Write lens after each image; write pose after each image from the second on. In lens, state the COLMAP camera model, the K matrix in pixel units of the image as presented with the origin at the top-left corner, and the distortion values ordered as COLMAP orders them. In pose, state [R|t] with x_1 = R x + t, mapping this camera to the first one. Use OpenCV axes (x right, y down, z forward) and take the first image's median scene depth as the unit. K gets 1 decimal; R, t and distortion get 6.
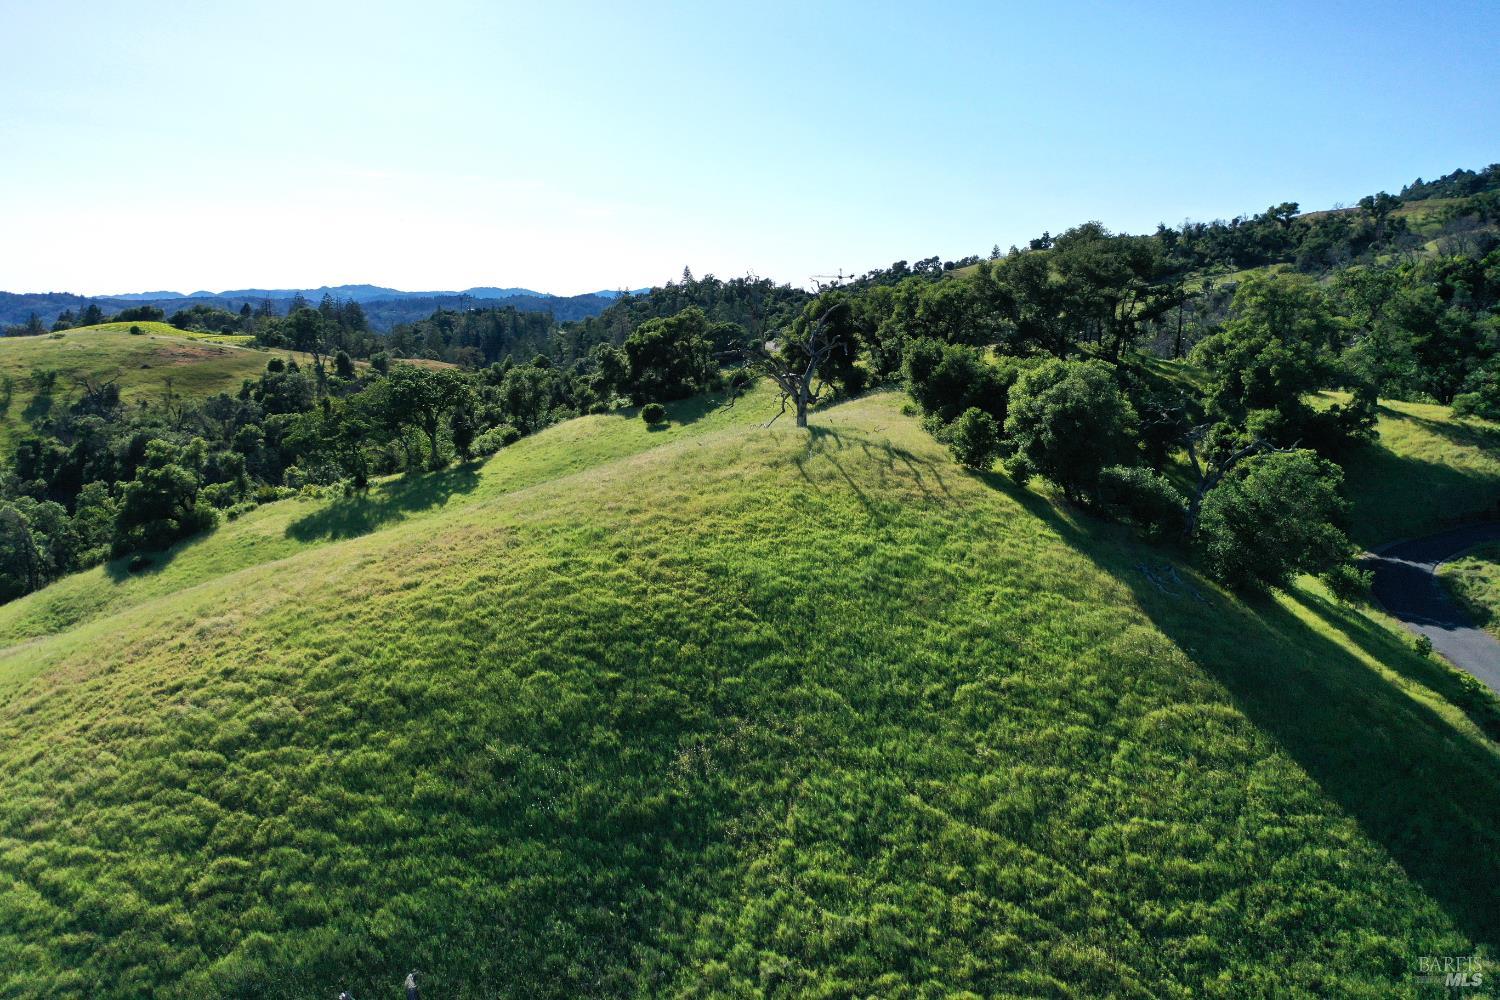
lens RADIAL K [[1183.2, 0, 746.6], [0, 1183.2, 494.7], [0, 0, 1]] dist [-0.000823, -0.004946]
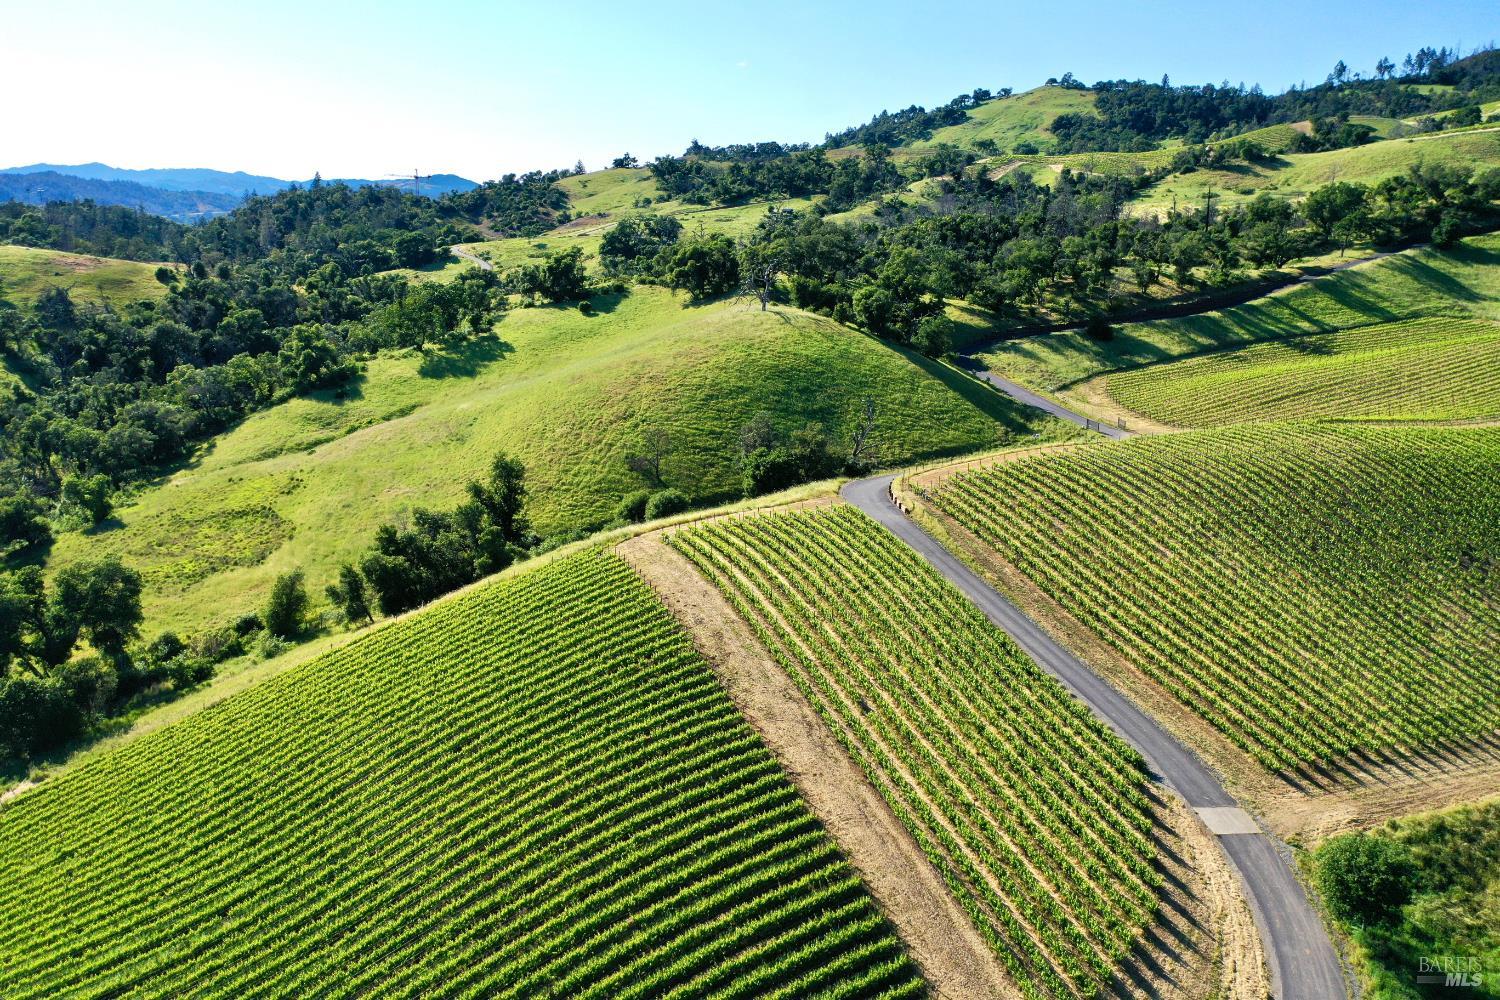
lens RADIAL K [[1183.2, 0, 750.9], [0, 1183.2, 495.0], [0, 0, 1]] dist [-0.000823, -0.004946]
pose [[0.915750, -0.073157, 0.395032, -0.533519], [0.037001, 0.994459, 0.098394, 0.045595], [-0.400041, -0.075488, 0.913383, -0.725793]]
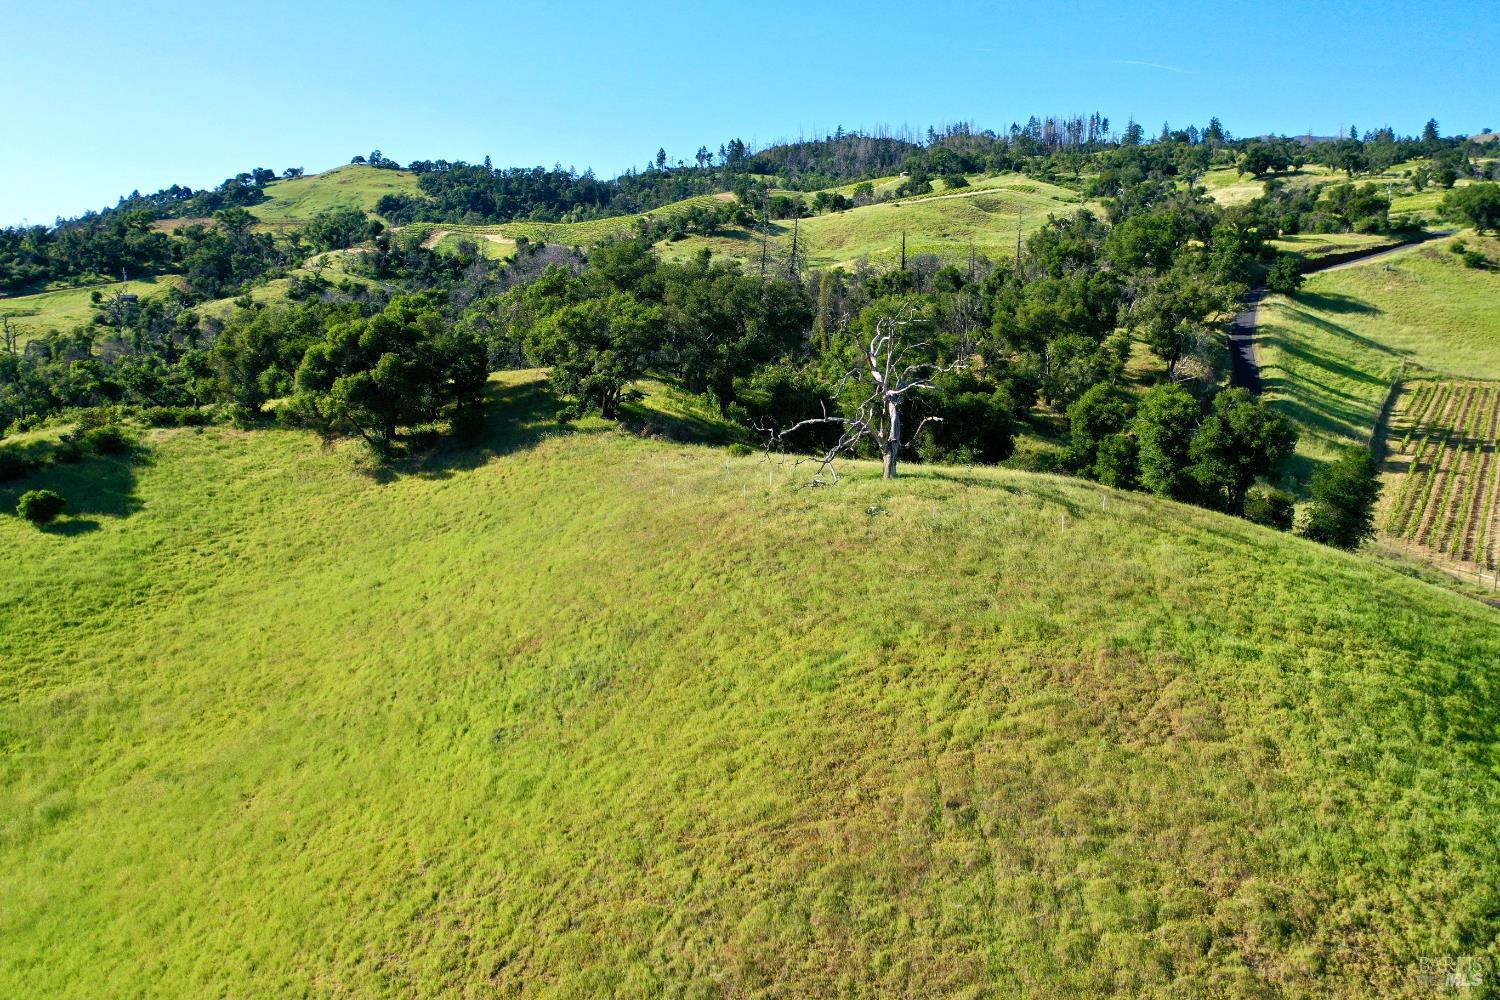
lens RADIAL K [[1183.2, 0, 751.1], [0, 1183.2, 495.3], [0, 0, 1]] dist [-0.000823, -0.004946]
pose [[0.508631, -0.131183, 0.850932, -0.378332], [0.137314, 0.988034, 0.070242, -0.060603], [-0.849964, 0.081118, 0.520558, 0.322873]]
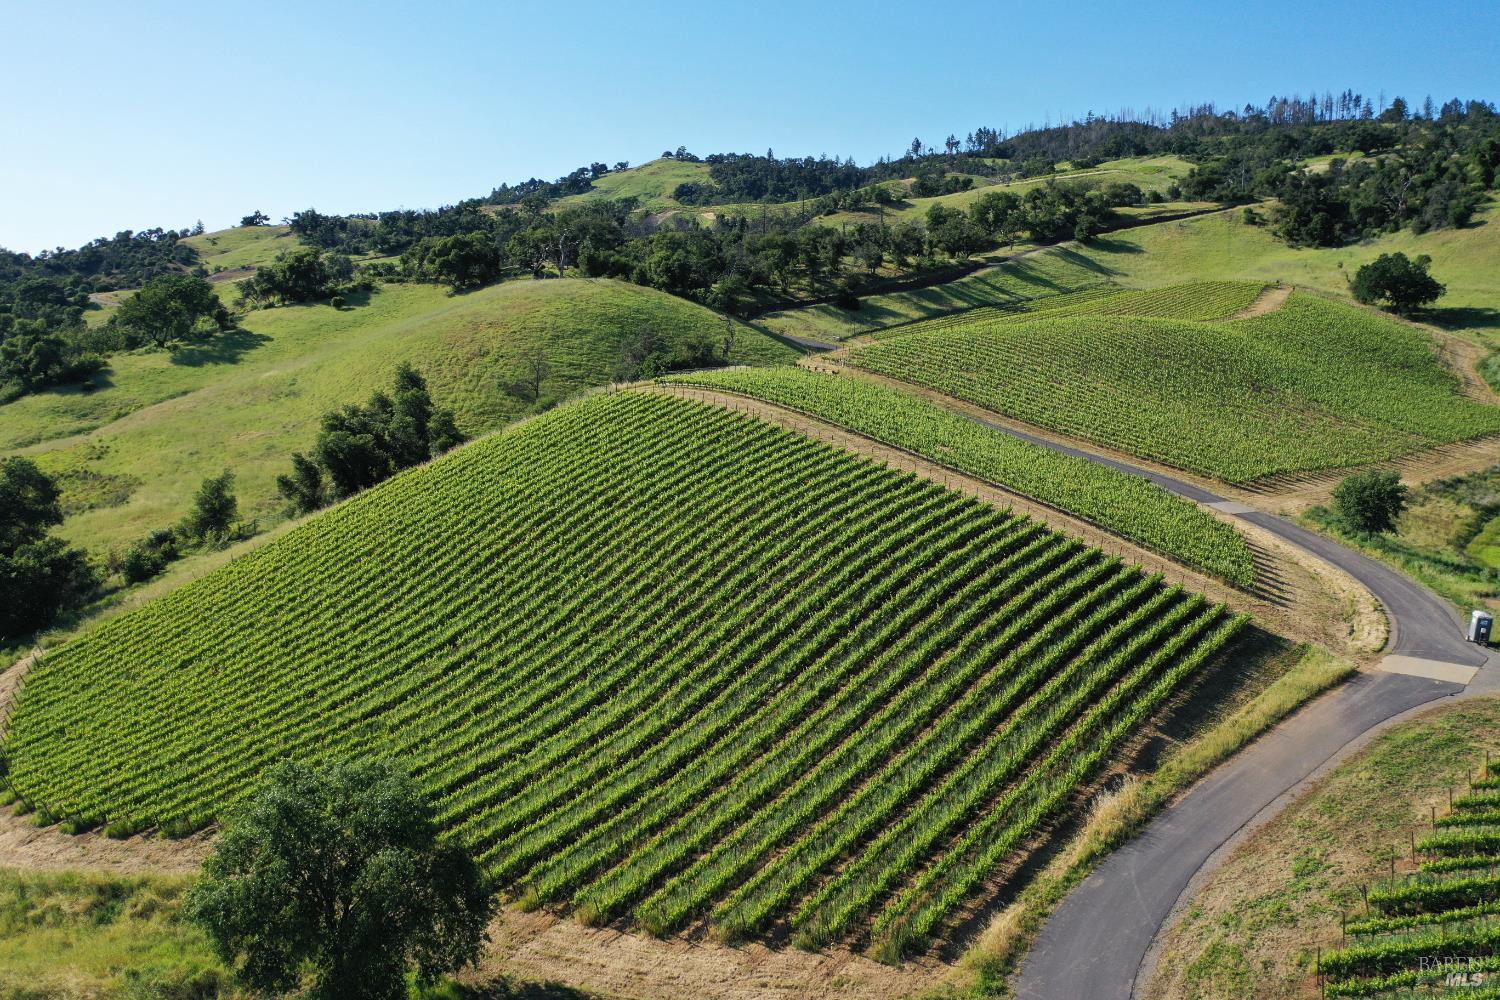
lens RADIAL K [[1183.2, 0, 749.2], [0, 1183.2, 493.5], [0, 0, 1]] dist [-0.000823, -0.004946]
pose [[0.736450, -0.106053, 0.668127, -0.761365], [0.099886, 0.993857, 0.047657, 0.175240], [-0.669077, 0.031640, 0.742519, -0.653594]]
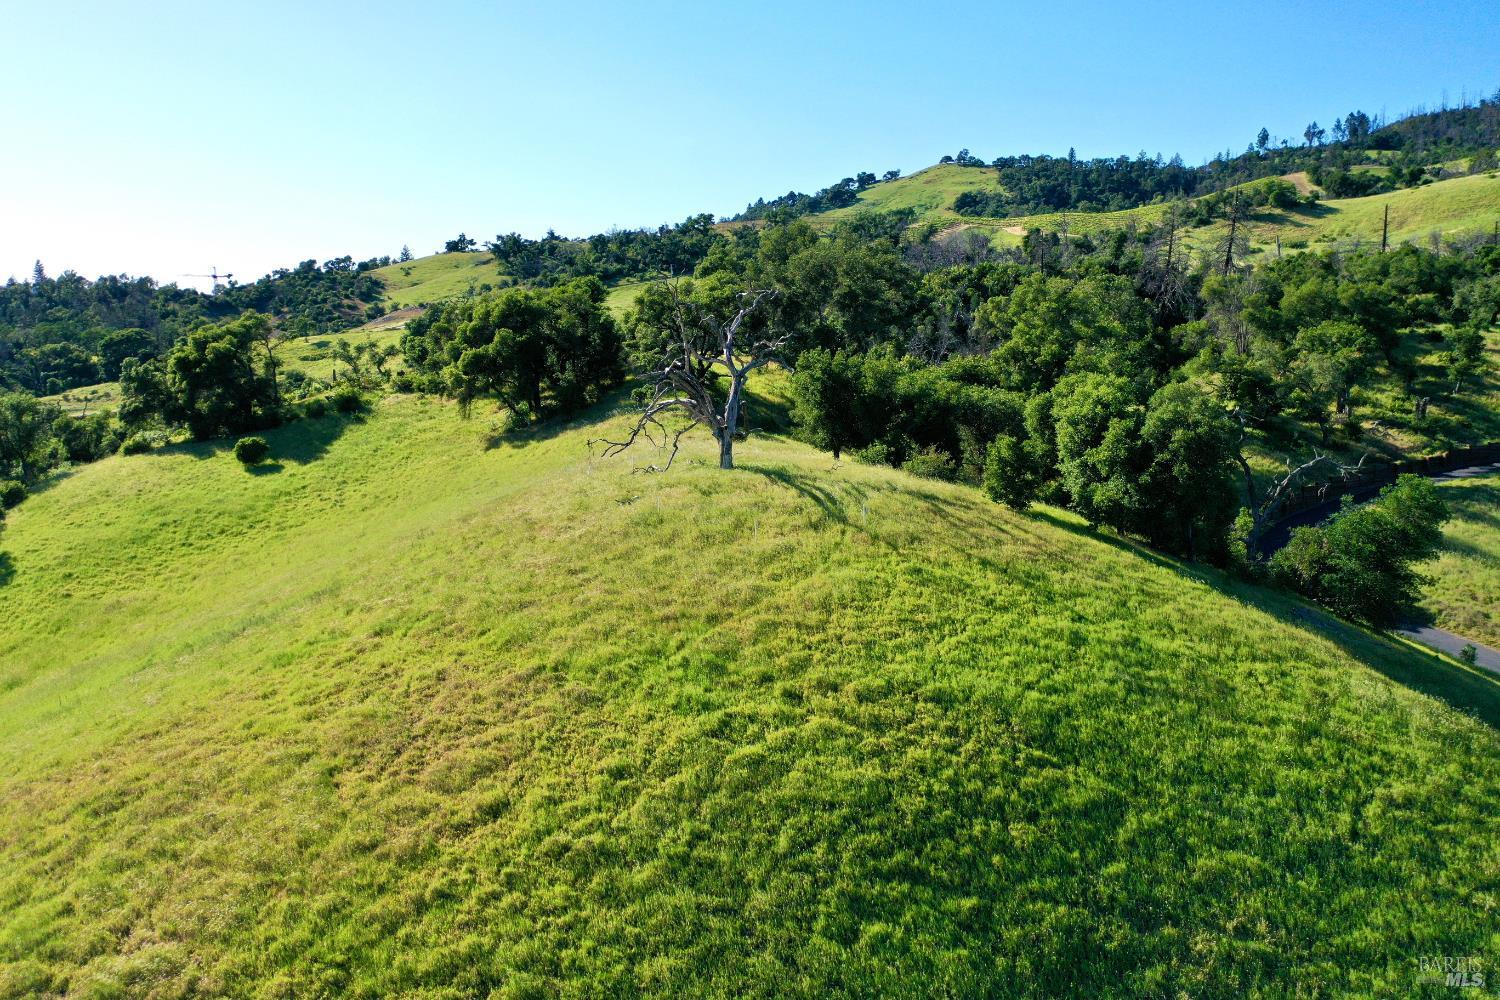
lens RADIAL K [[1183.2, 0, 749.8], [0, 1183.2, 499.7], [0, 0, 1]] dist [-0.000823, -0.004946]
pose [[0.865256, -0.076167, 0.495510, -0.163202], [0.075605, 0.996912, 0.021220, -0.026349], [-0.495596, 0.019103, 0.868343, 0.165051]]
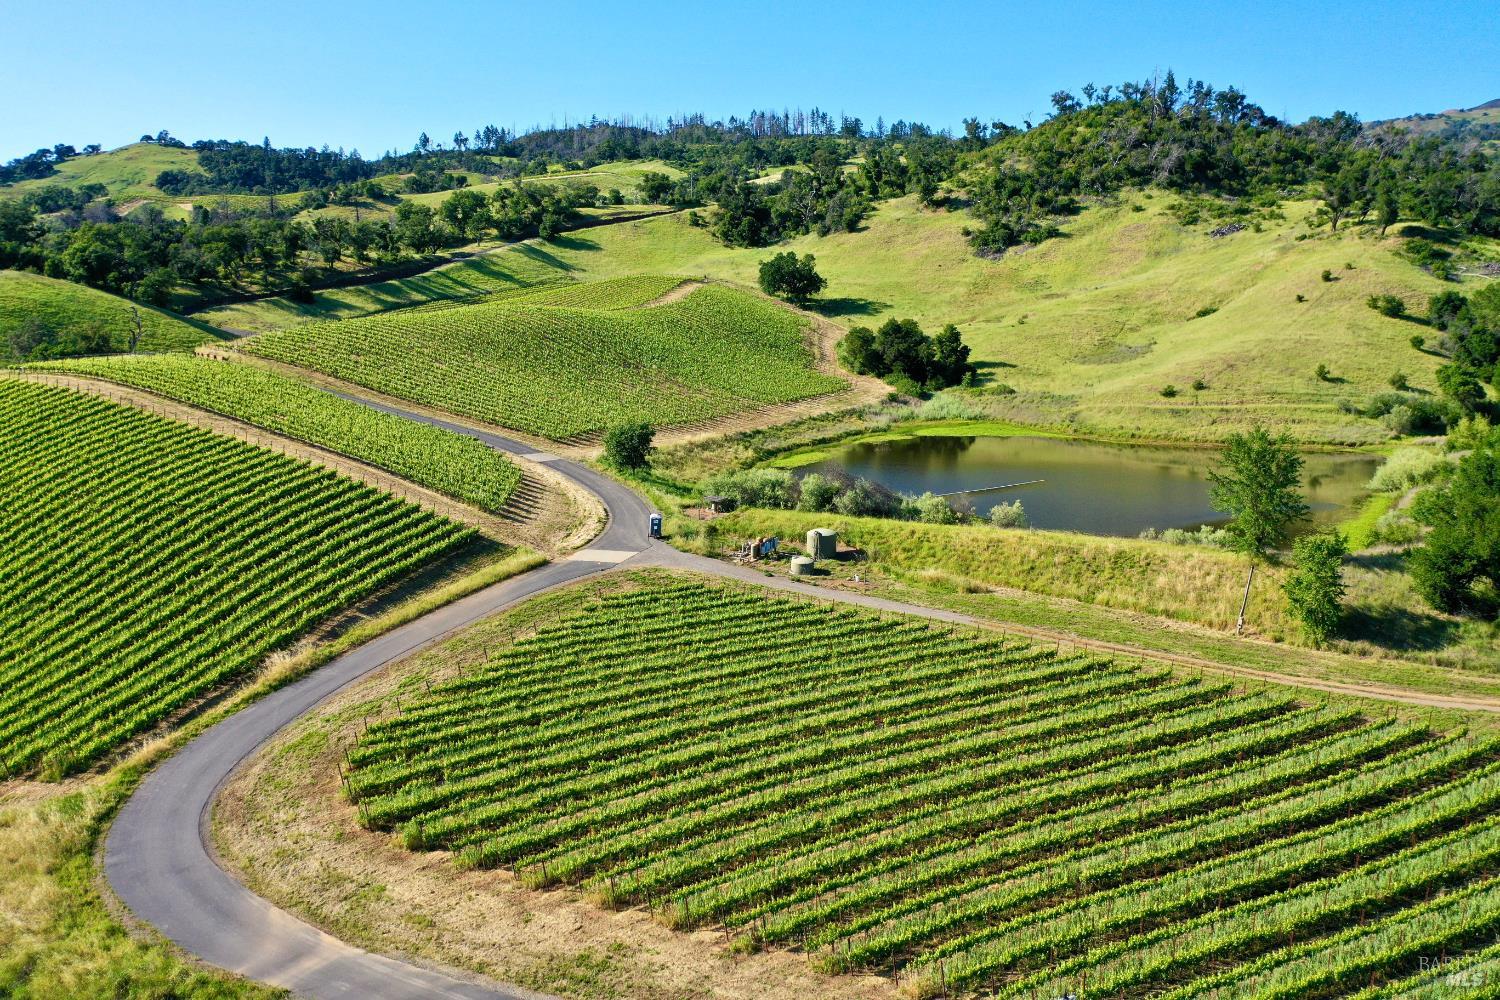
lens RADIAL K [[1183.2, 0, 748.0], [0, 1183.2, 492.7], [0, 0, 1]] dist [-0.000823, -0.004946]
pose [[0.435318, -0.145675, 0.888412, -0.779729], [0.137868, 0.985969, 0.094117, 0.206581], [-0.889657, 0.081513, 0.449294, -0.817080]]
